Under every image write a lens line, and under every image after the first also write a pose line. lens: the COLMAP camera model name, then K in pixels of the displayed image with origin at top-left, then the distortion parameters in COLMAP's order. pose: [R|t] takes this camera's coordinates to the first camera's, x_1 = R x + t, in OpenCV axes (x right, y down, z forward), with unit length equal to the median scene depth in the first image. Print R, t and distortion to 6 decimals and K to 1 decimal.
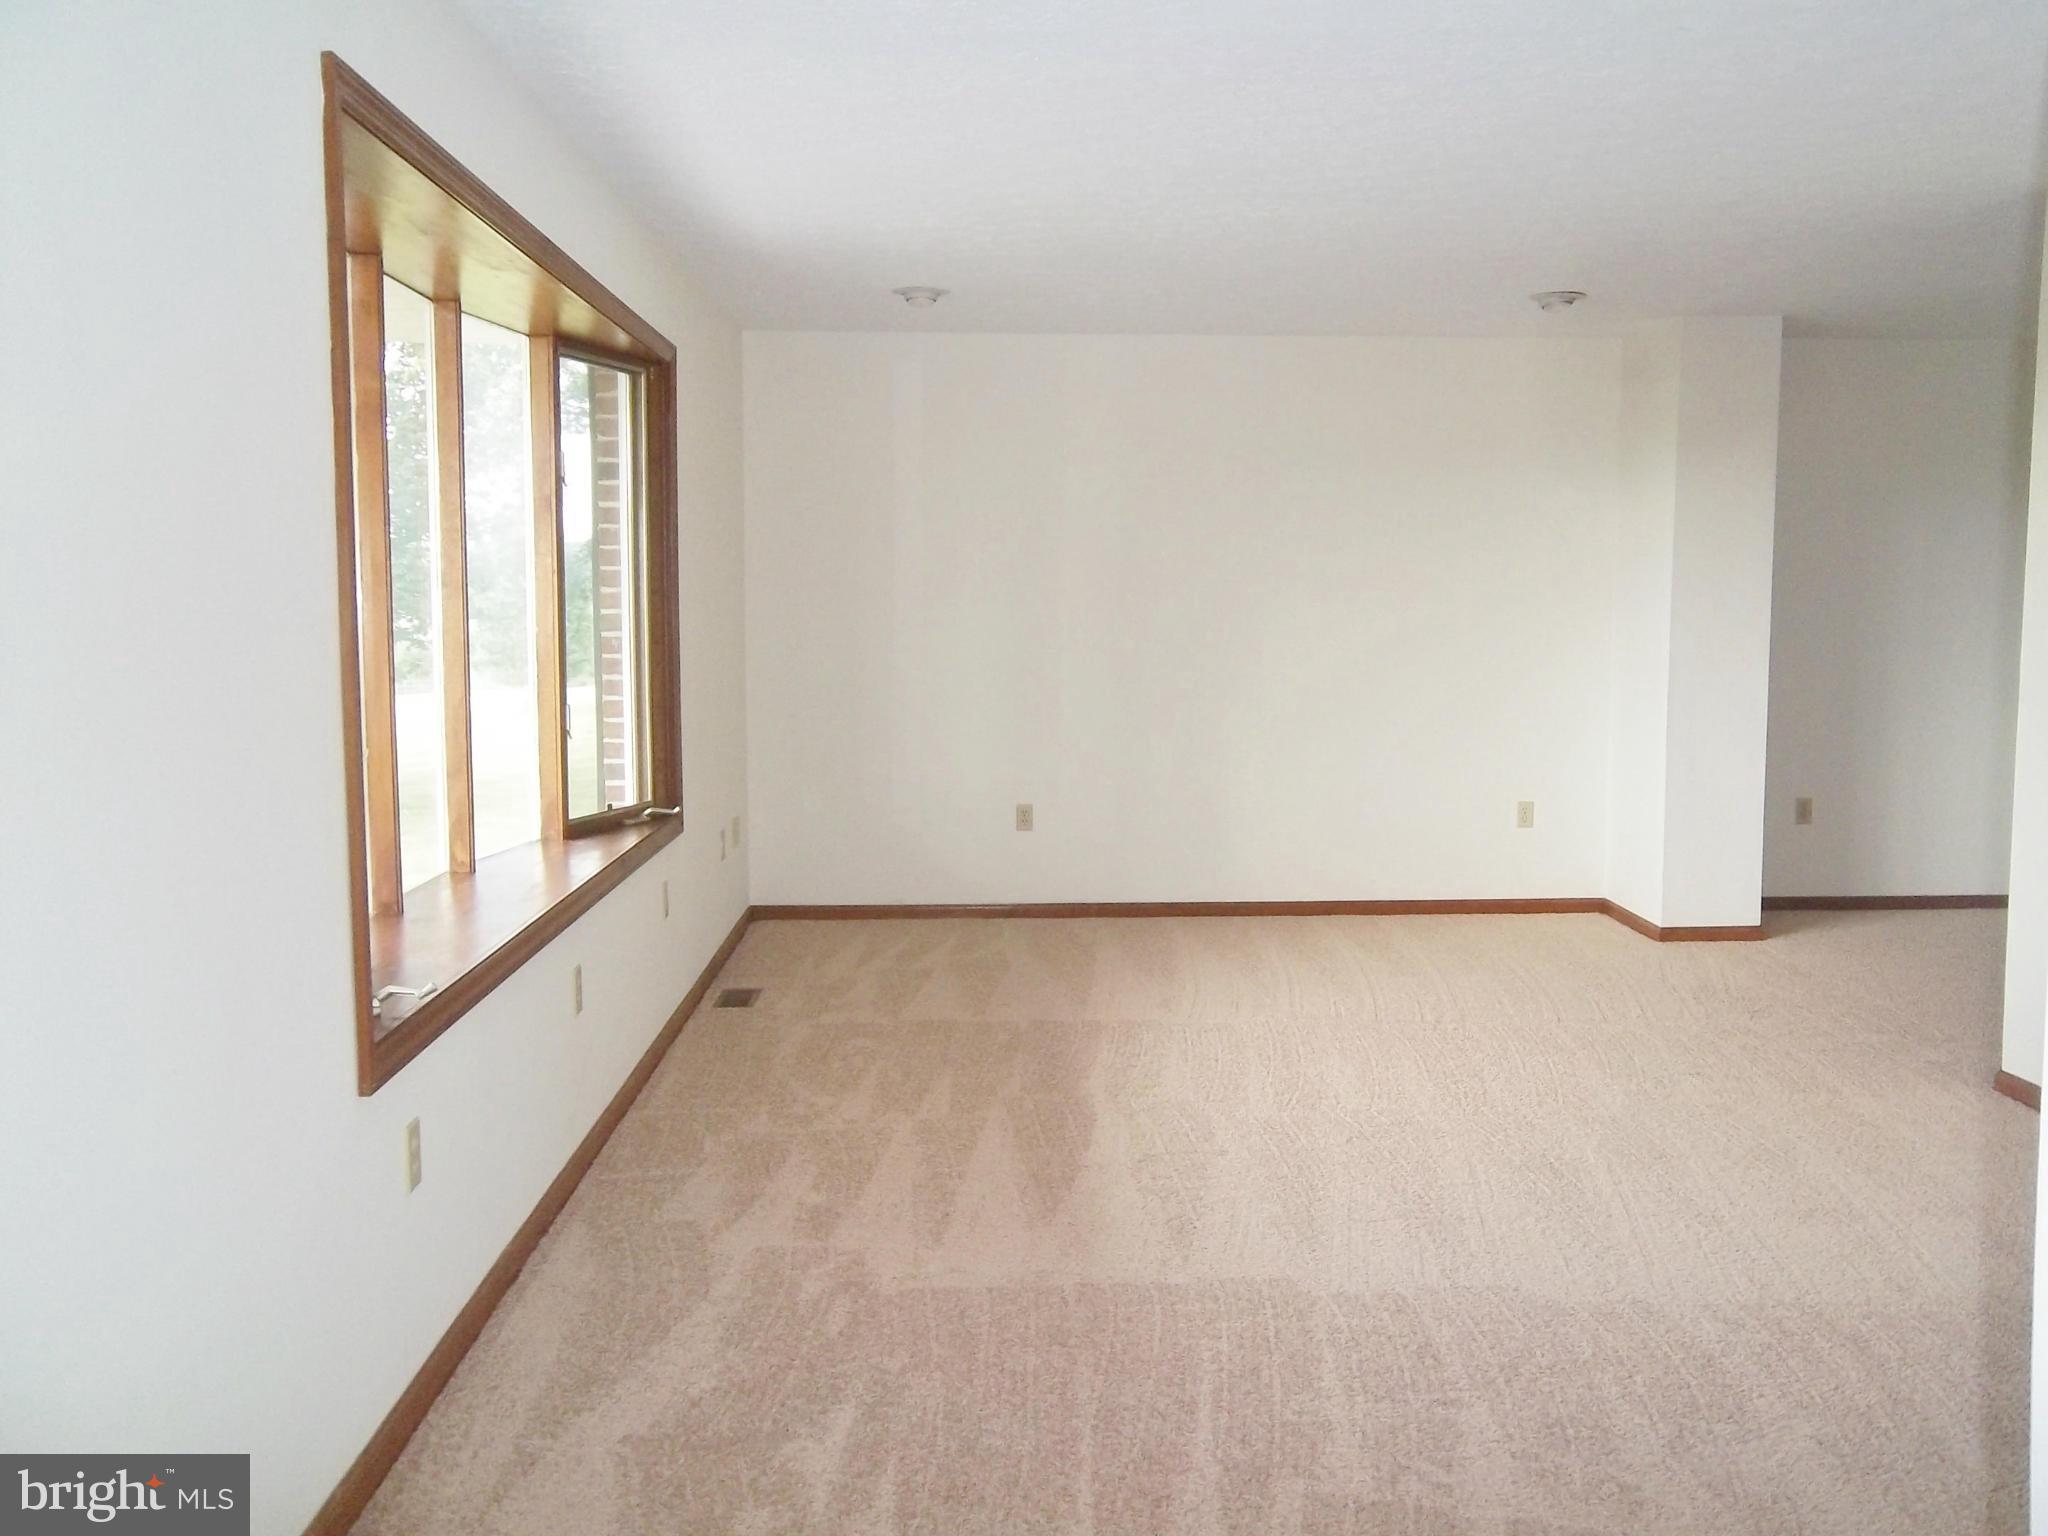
lens RADIAL K [[1772.6, 0, 1018.4], [0, 1772.6, 762.6], [0, 0, 1]] dist [-0.006339, 0.054012]
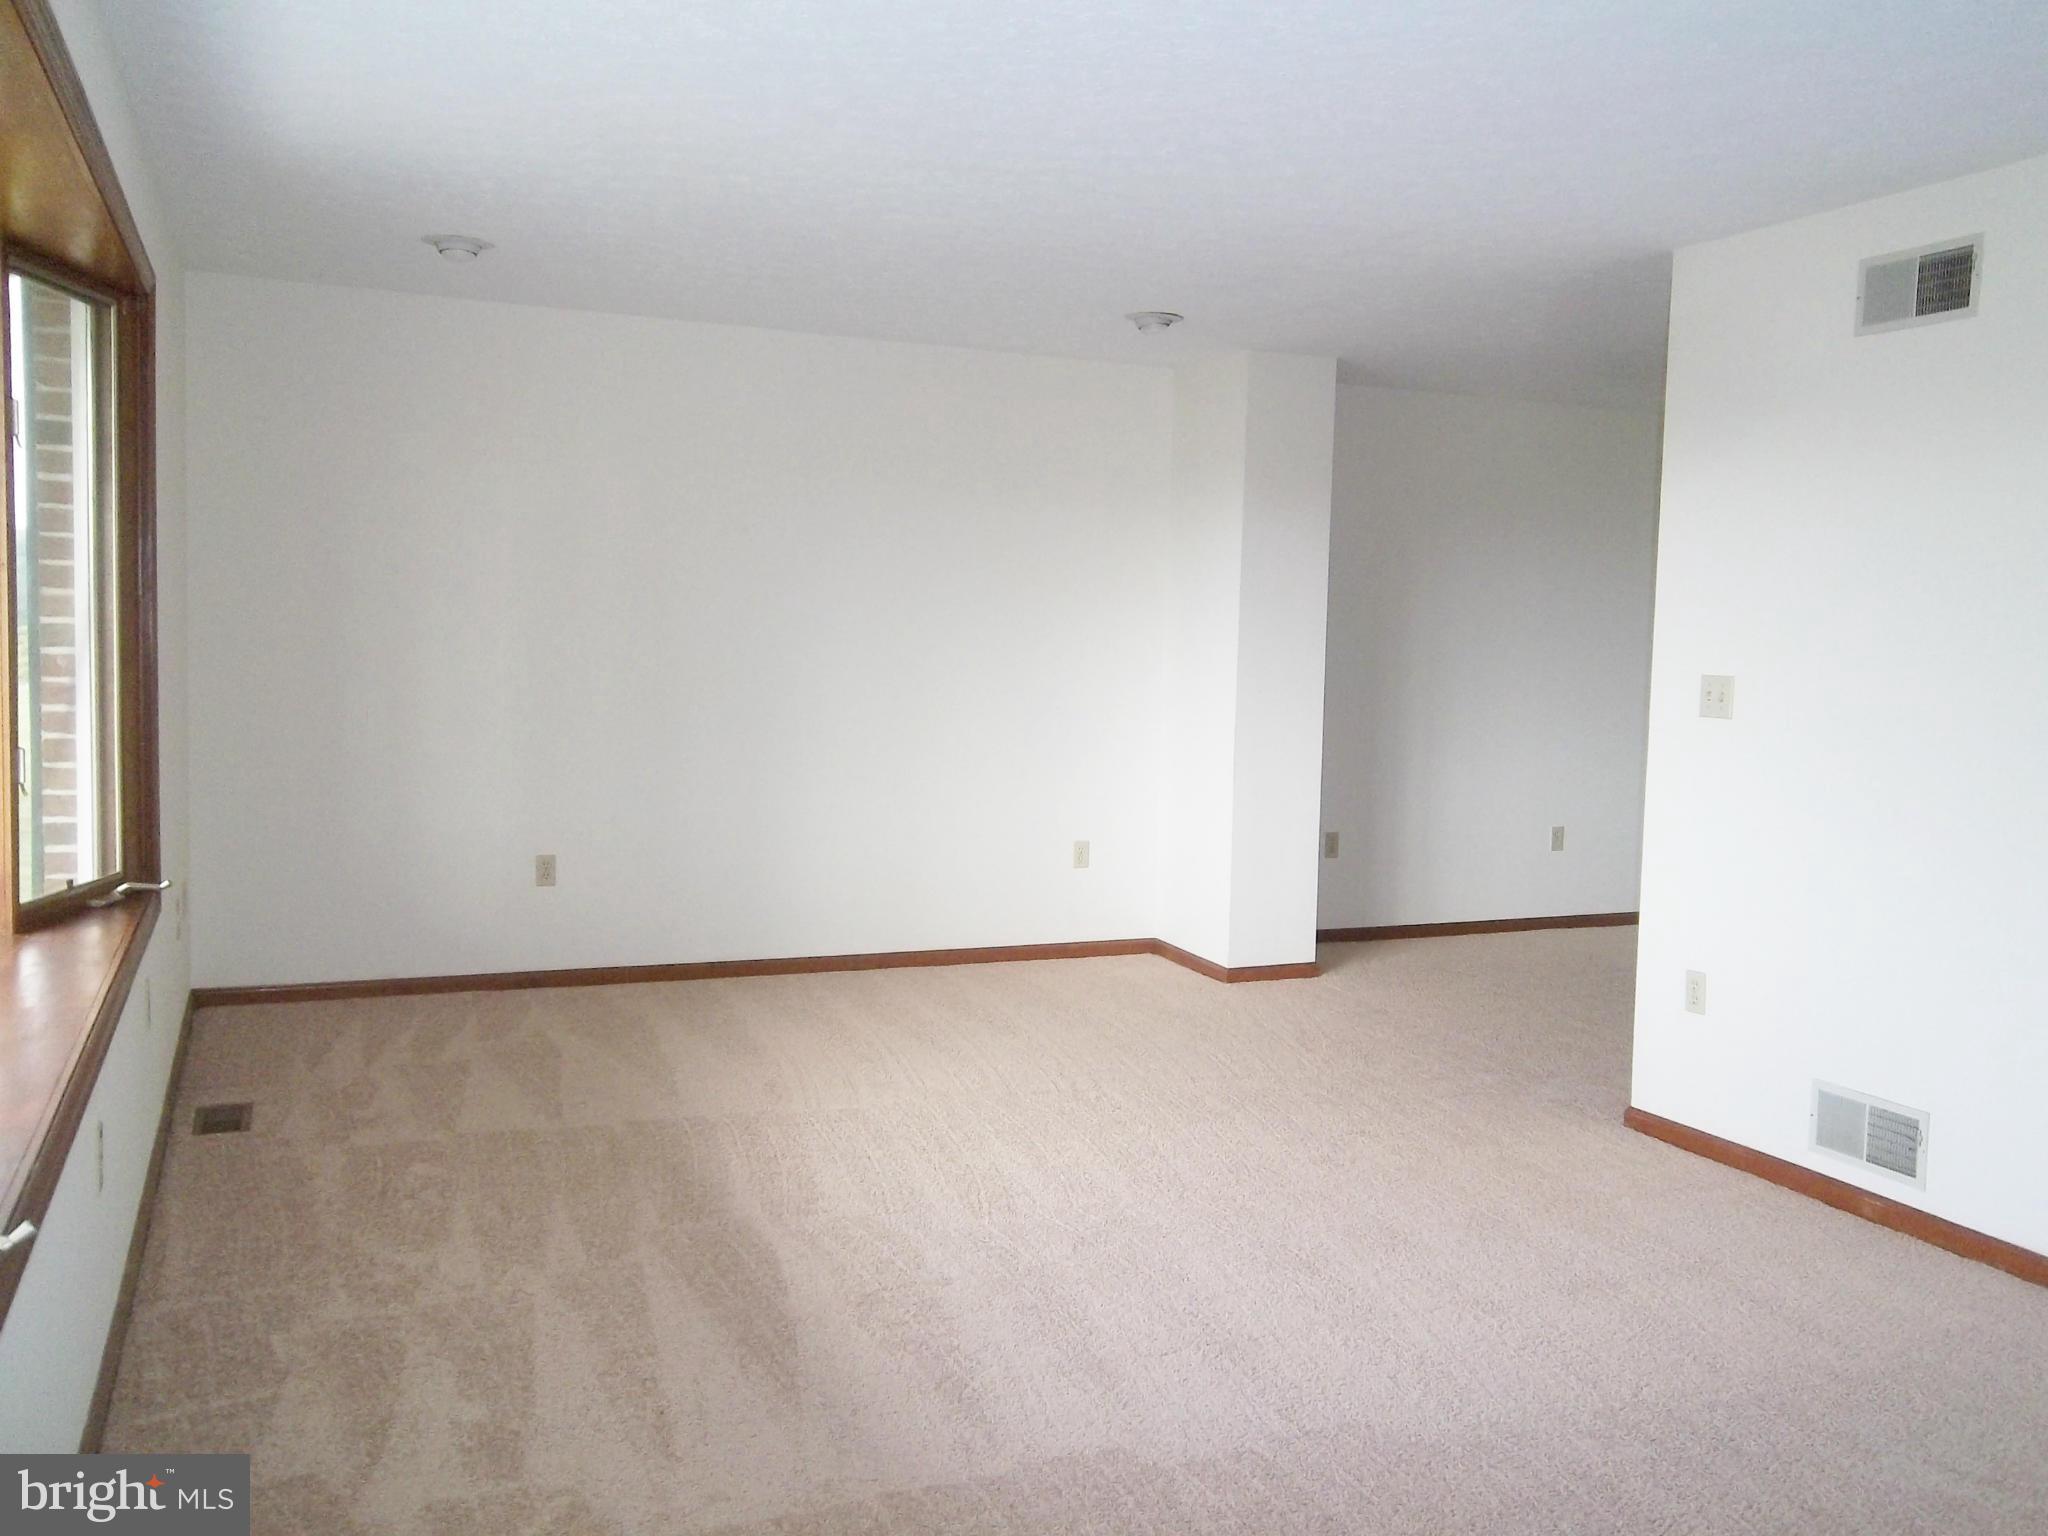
lens RADIAL K [[1772.6, 0, 1033.6], [0, 1772.6, 761.8], [0, 0, 1]] dist [-0.006339, 0.054012]
pose [[0.930160, -0.003061, 0.367141, -0.124510], [0.007407, 0.999918, -0.010429, -0.015003], [-0.367079, 0.012420, 0.930107, 0.154245]]
